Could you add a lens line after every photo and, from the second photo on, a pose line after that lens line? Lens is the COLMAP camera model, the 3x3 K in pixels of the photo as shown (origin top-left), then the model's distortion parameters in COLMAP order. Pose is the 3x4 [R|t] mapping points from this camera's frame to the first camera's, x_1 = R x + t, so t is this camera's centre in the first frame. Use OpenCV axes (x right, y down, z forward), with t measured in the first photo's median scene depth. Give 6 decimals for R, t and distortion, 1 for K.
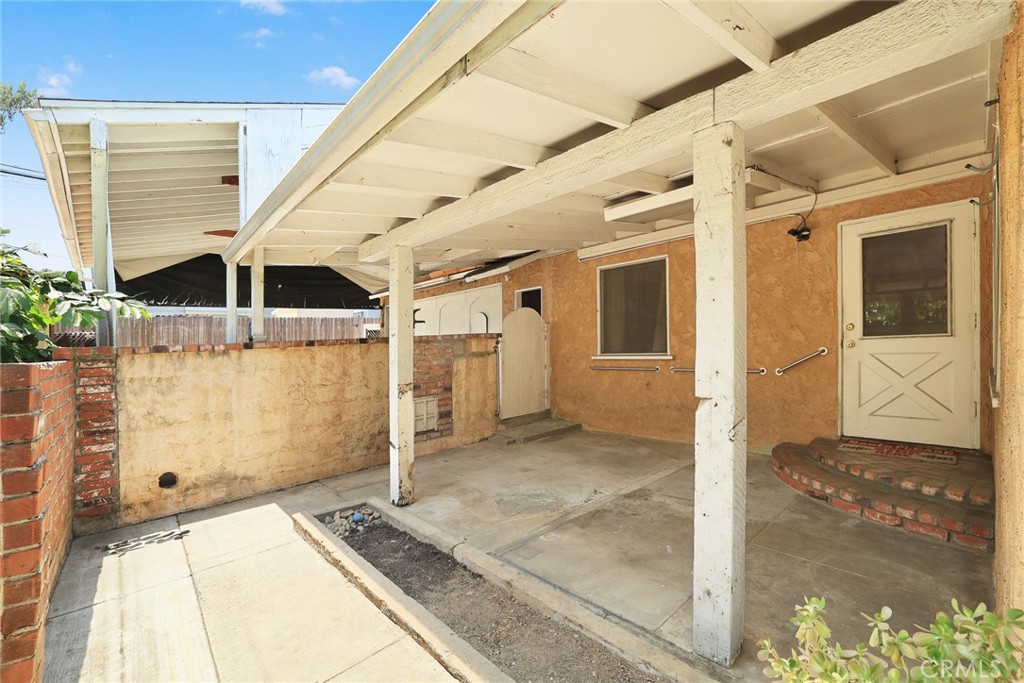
lens RADIAL K [[449.9, 0, 528.2], [0, 449.9, 342.2], [0, 0, 1]] dist [-0.023568, 0.000102]
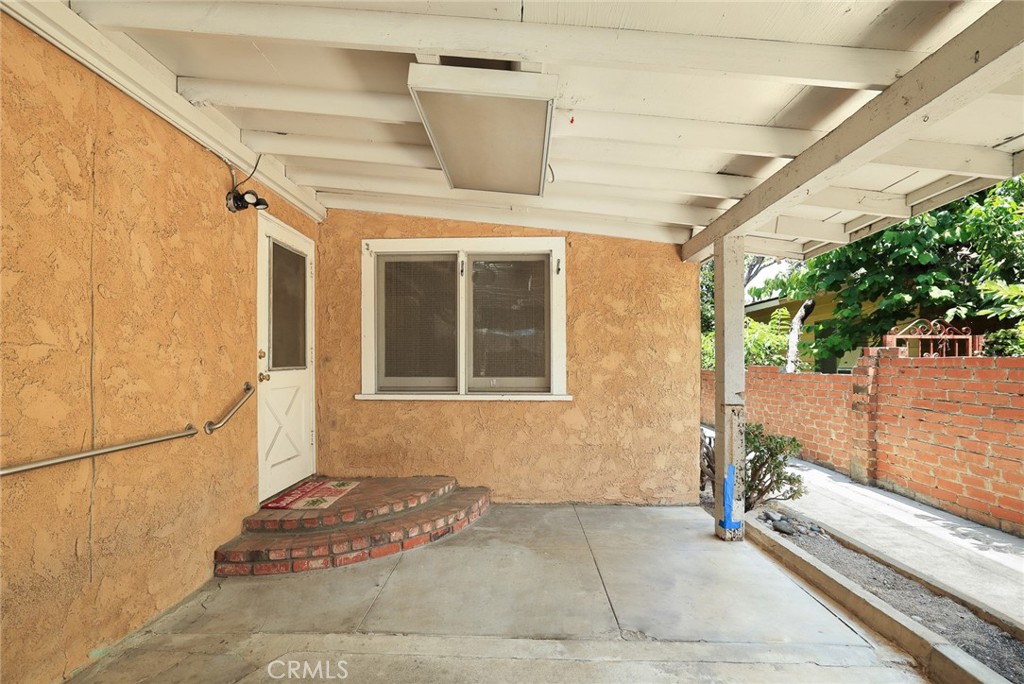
lens RADIAL K [[504.9, 0, 508.9], [0, 504.9, 374.9], [0, 0, 1]] dist [0.000250, 0.000011]
pose [[-0.716031, 0.024934, 0.697623, -0.134125], [0.032526, 0.999468, -0.002338, 0.013559], [-0.697310, 0.021017, -0.716461, 1.130656]]
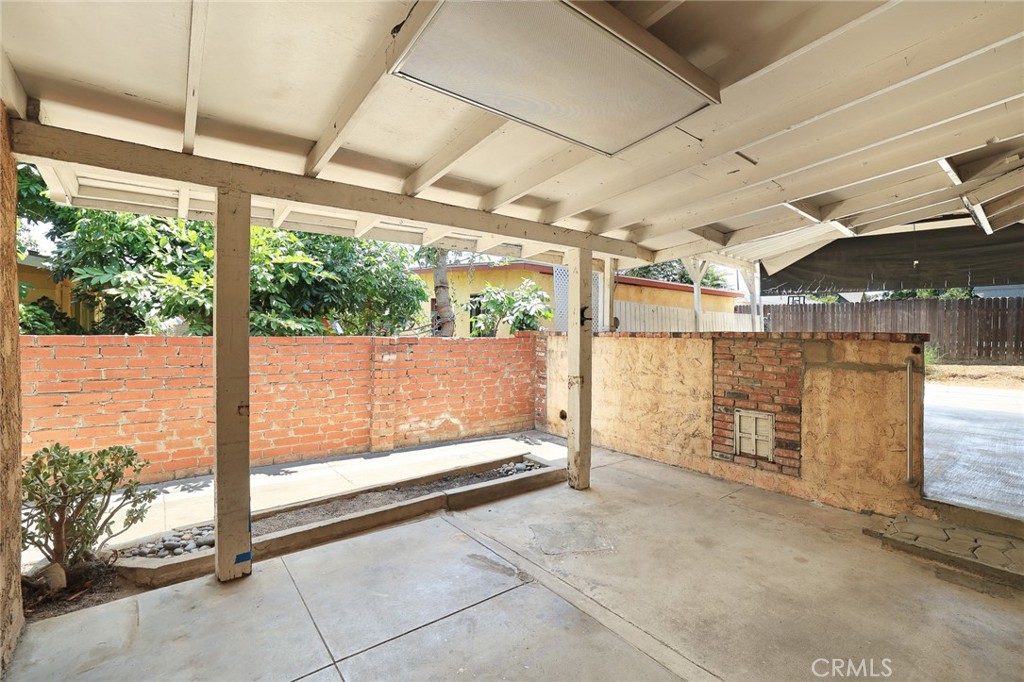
lens RADIAL K [[440.0, 0, 514.3], [0, 440.0, 326.5], [0, 0, 1]] dist [-0.024652, 0.000037]
pose [[-0.074561, 0.030145, -0.996761, 0.620640], [-0.017428, 0.999351, 0.031527, -0.045966], [0.997064, 0.019723, -0.073987, 0.732215]]
